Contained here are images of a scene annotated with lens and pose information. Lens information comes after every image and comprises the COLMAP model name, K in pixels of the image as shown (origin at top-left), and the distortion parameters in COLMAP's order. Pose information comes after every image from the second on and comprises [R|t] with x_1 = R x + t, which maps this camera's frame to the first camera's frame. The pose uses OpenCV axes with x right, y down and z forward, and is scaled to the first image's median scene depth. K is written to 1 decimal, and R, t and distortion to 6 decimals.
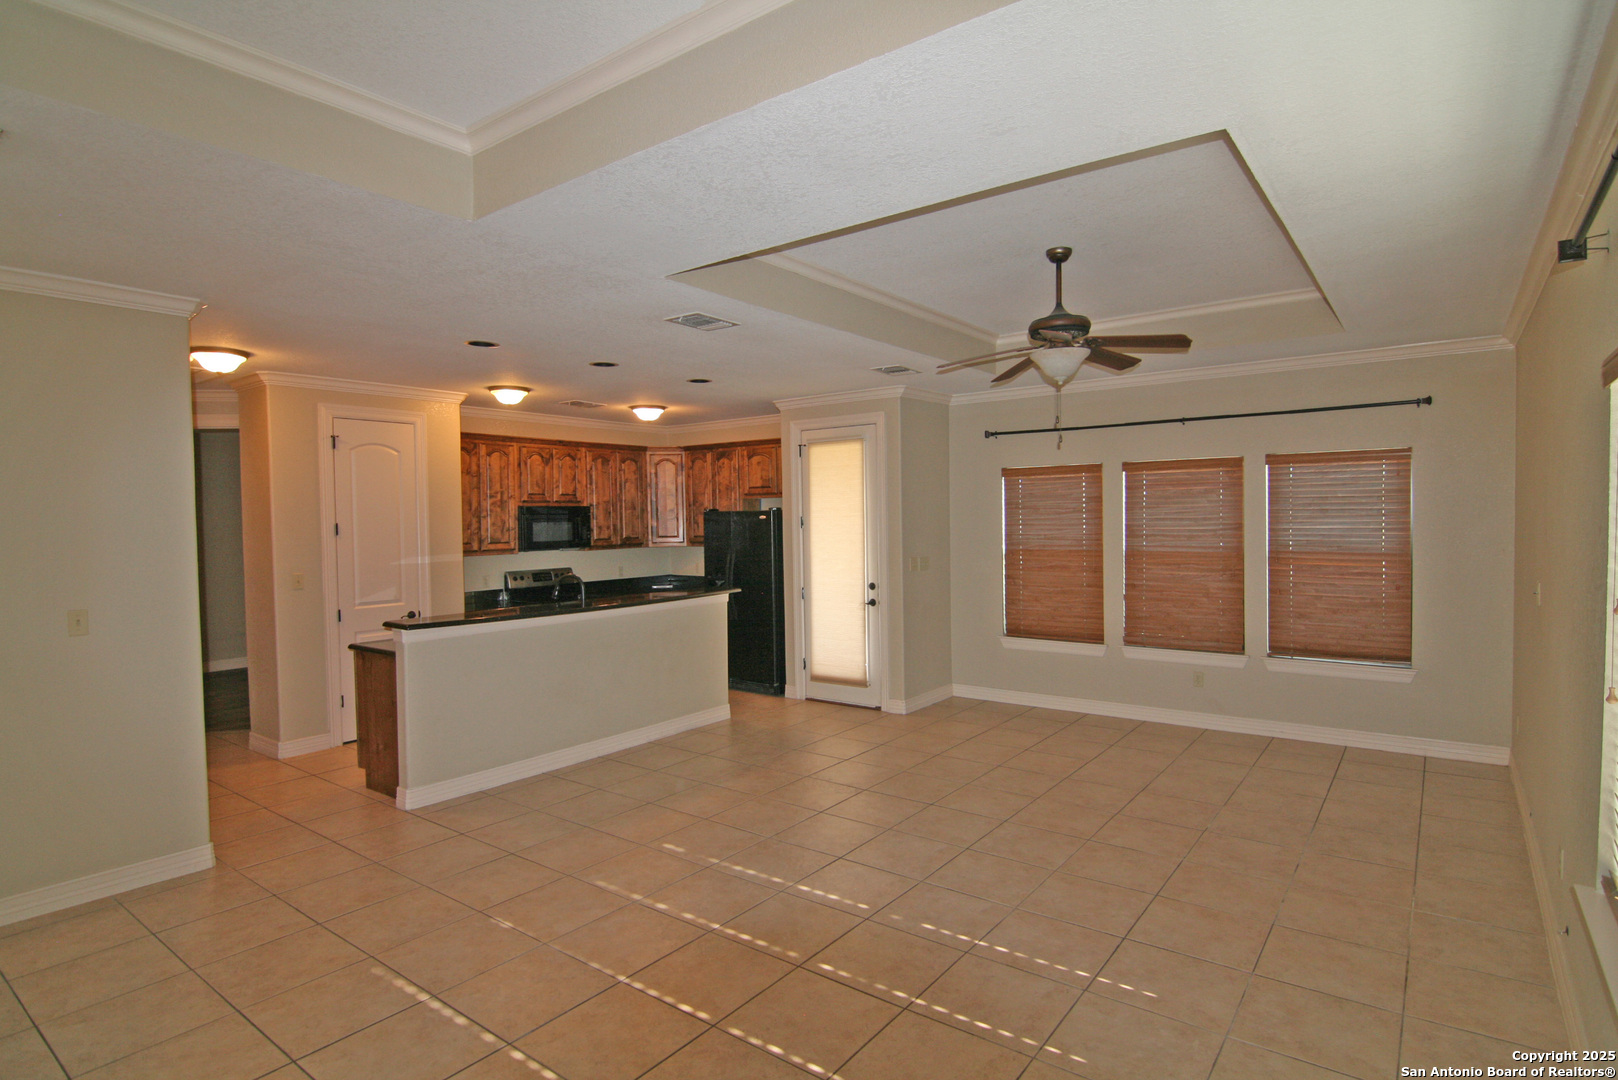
lens RADIAL K [[840.8, 0, 816.4], [0, 840.8, 544.1], [0, 0, 1]] dist [-0.000876, -0.017215]
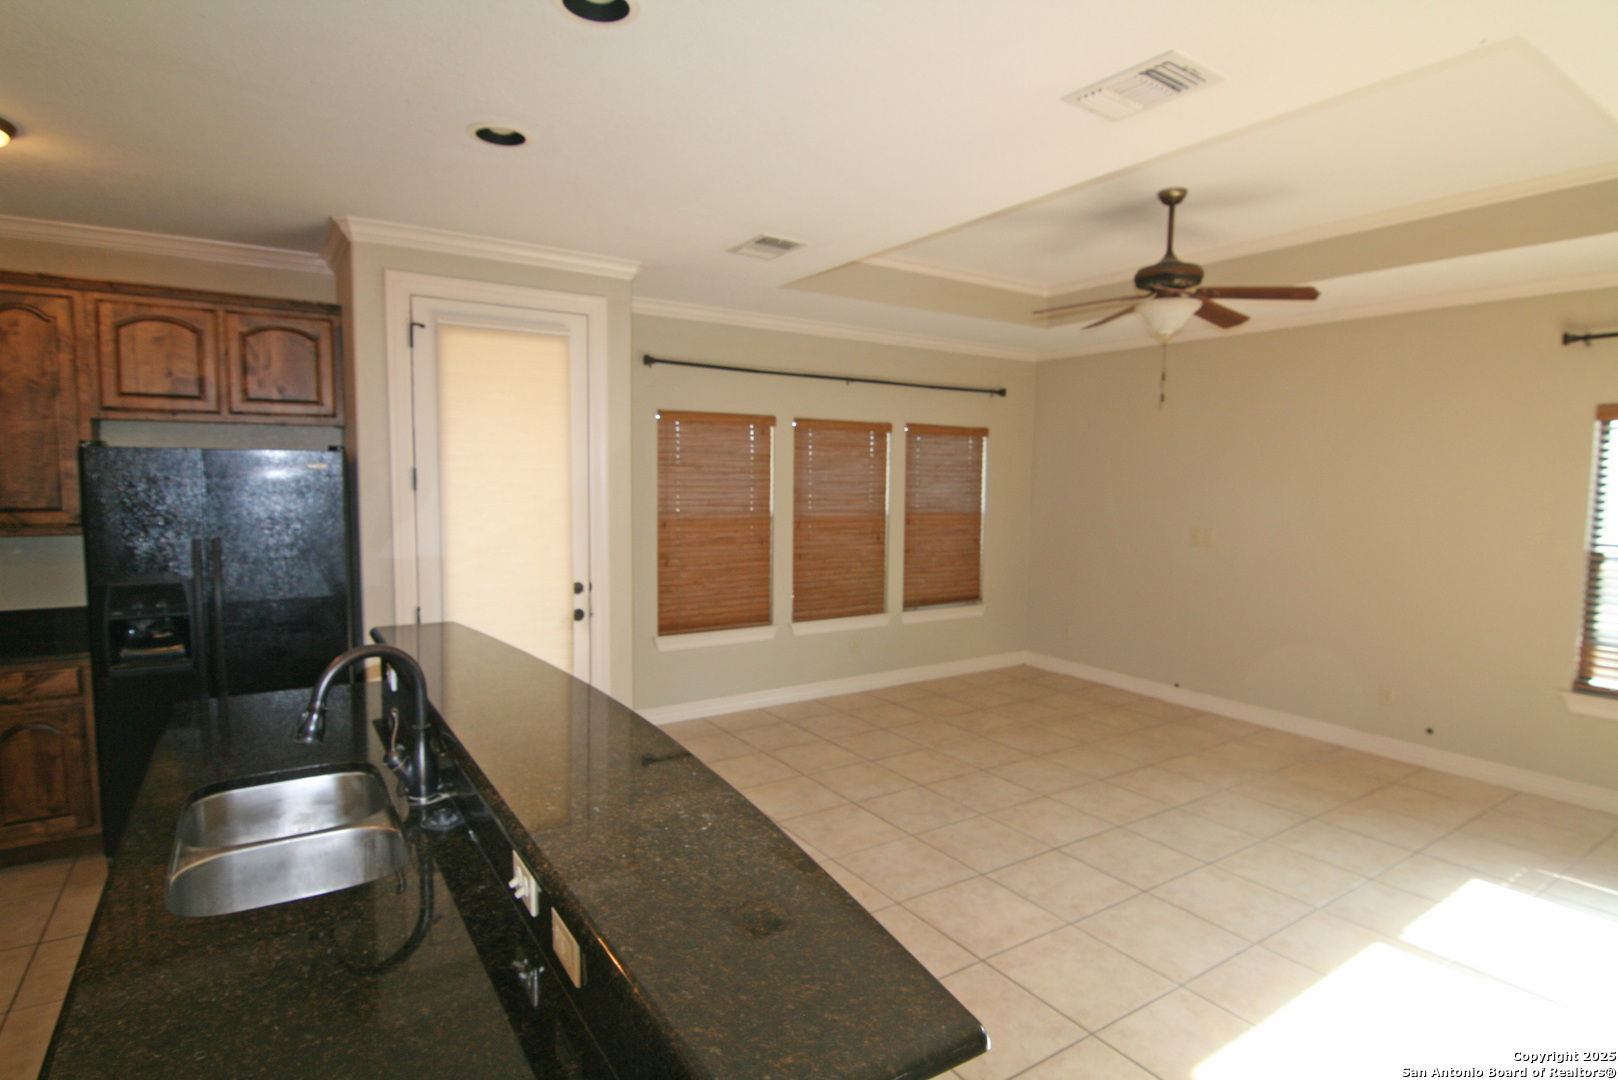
lens RADIAL K [[840.8, 0, 816.4], [0, 840.8, 544.1], [0, 0, 1]] dist [-0.000876, -0.017215]
pose [[0.333534, -0.057717, 0.940969, -0.402093], [0.011585, 0.998300, 0.057127, -0.012263], [-0.942667, -0.008152, 0.333636, 0.584528]]
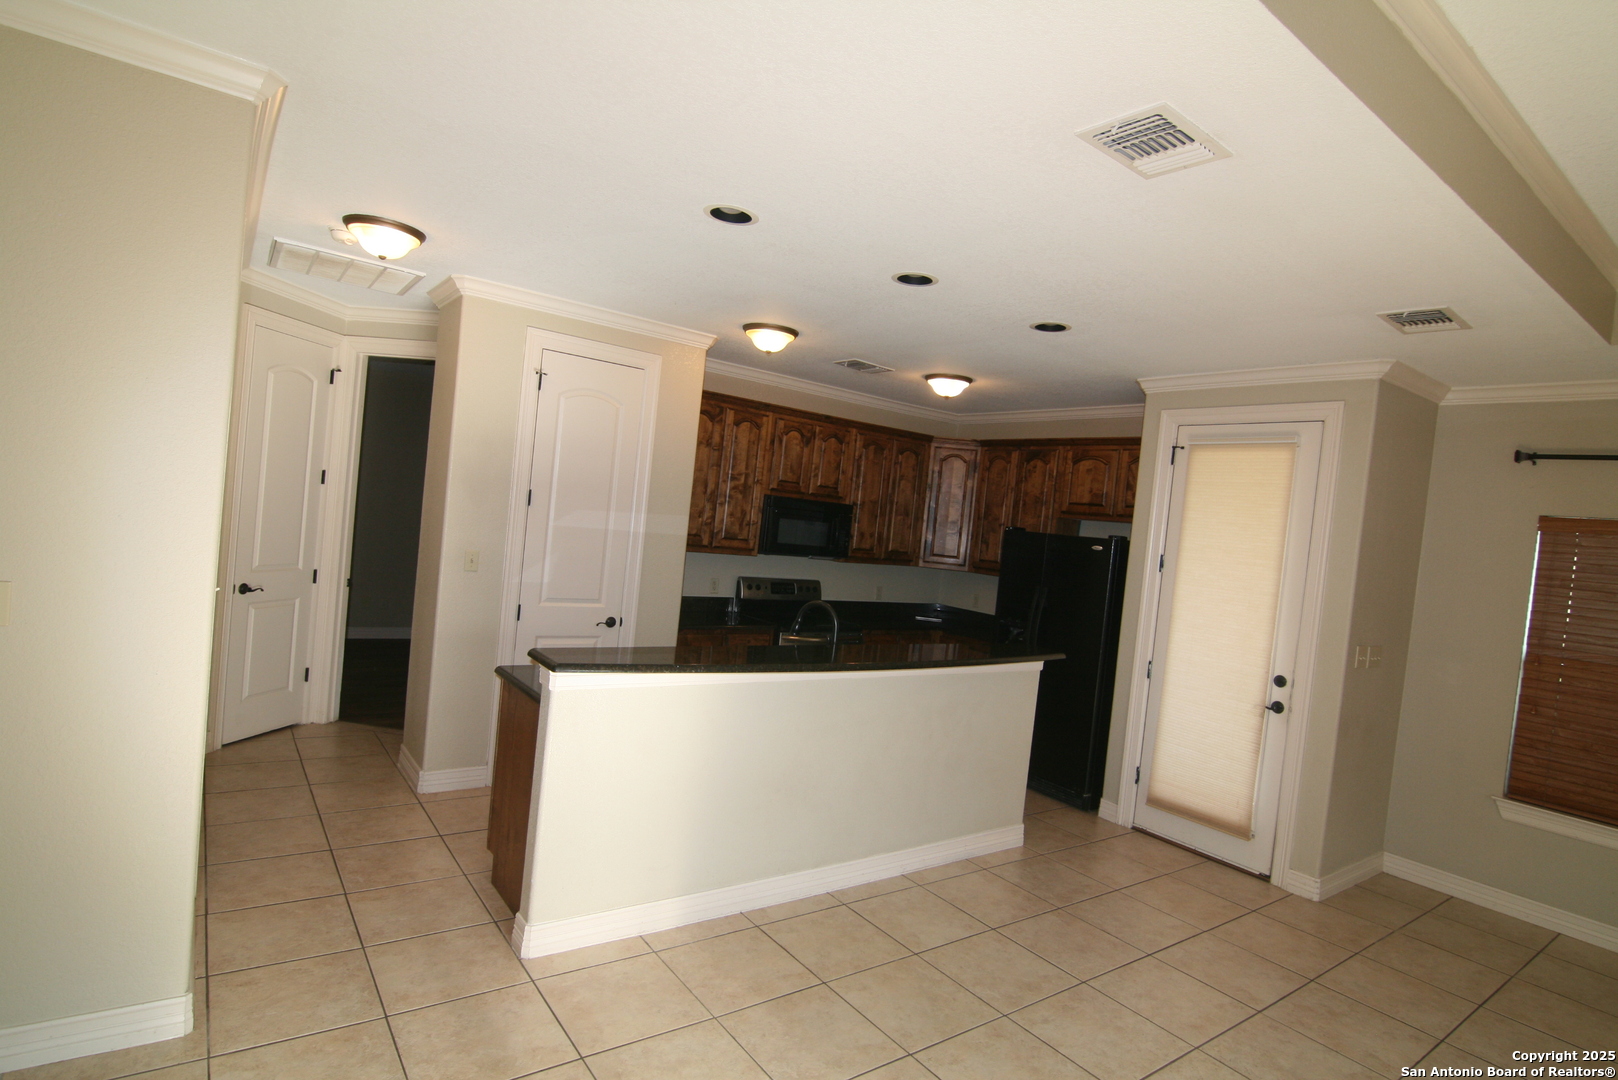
lens RADIAL K [[840.8, 0, 816.4], [0, 840.8, 544.1], [0, 0, 1]] dist [-0.000876, -0.017215]
pose [[0.952011, 0.120477, -0.281356, -0.088955], [-0.124752, 0.992184, 0.002738, -0.008417], [0.279487, 0.032493, 0.959600, 0.280636]]
